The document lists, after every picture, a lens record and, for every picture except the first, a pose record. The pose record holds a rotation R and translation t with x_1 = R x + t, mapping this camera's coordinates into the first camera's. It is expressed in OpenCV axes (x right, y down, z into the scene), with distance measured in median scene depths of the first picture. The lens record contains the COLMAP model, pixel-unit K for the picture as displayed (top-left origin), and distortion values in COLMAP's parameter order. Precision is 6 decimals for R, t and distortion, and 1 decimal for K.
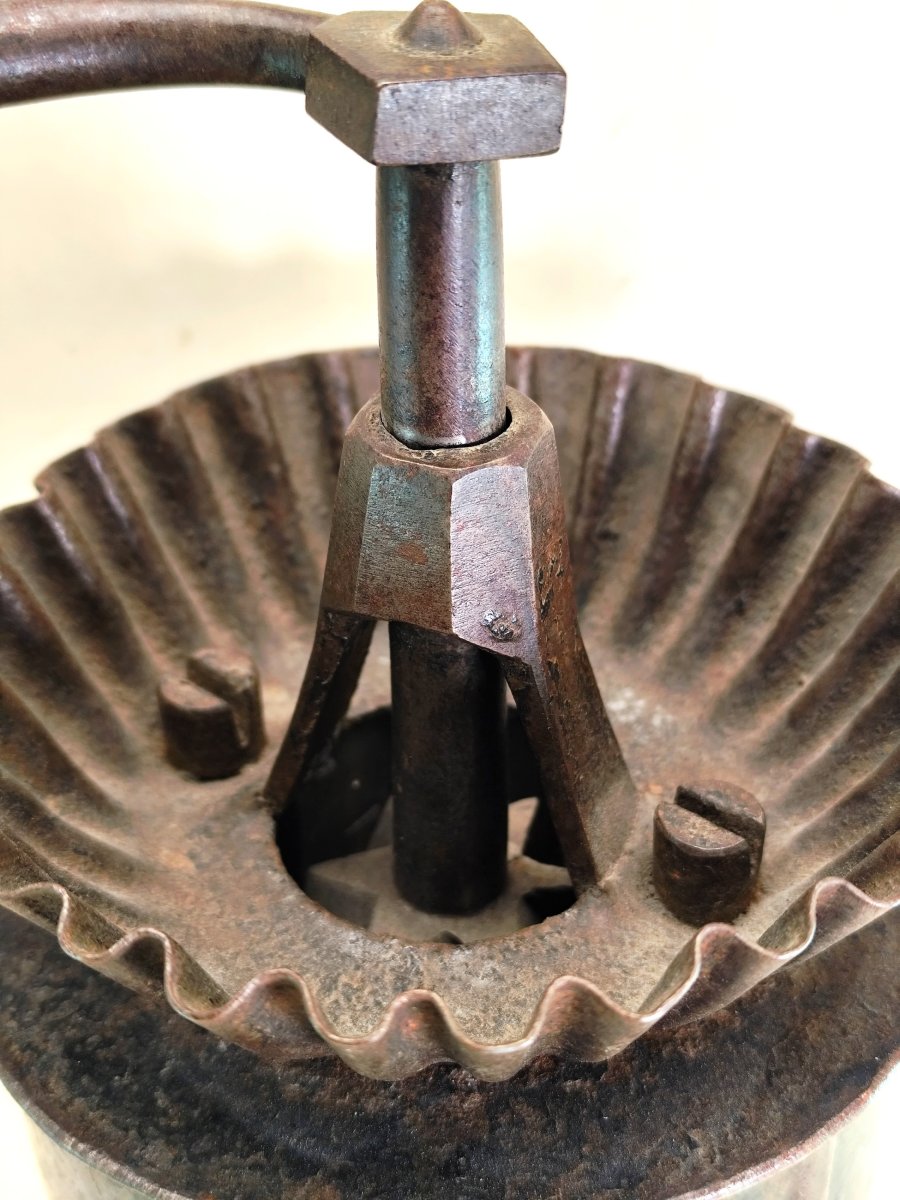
lens RADIAL K [[1225.4, 0, 450.0], [0, 1225.4, 600.0], [0, 0, 1]] dist [0.104959, -0.272672]
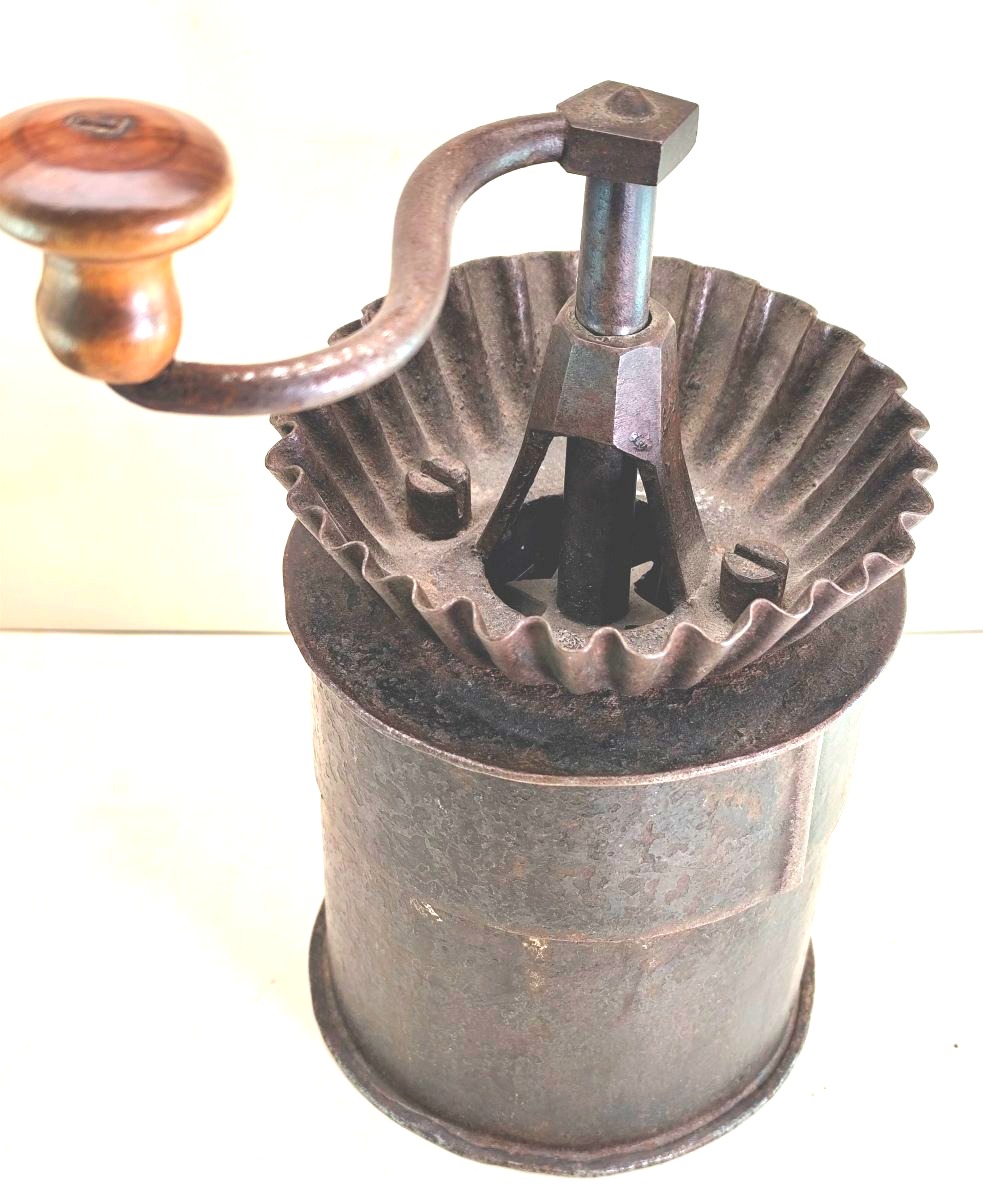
lens RADIAL K [[1544.3, 0, 491.5], [0, 1544.3, 600.0], [0, 0, 1]] dist [0.103749, -0.006515]
pose [[0.997764, 0.017570, 0.064482, -0.274784], [-0.023883, 0.994853, 0.098475, 0.030882], [-0.062420, -0.099794, 0.993048, -1.045257]]
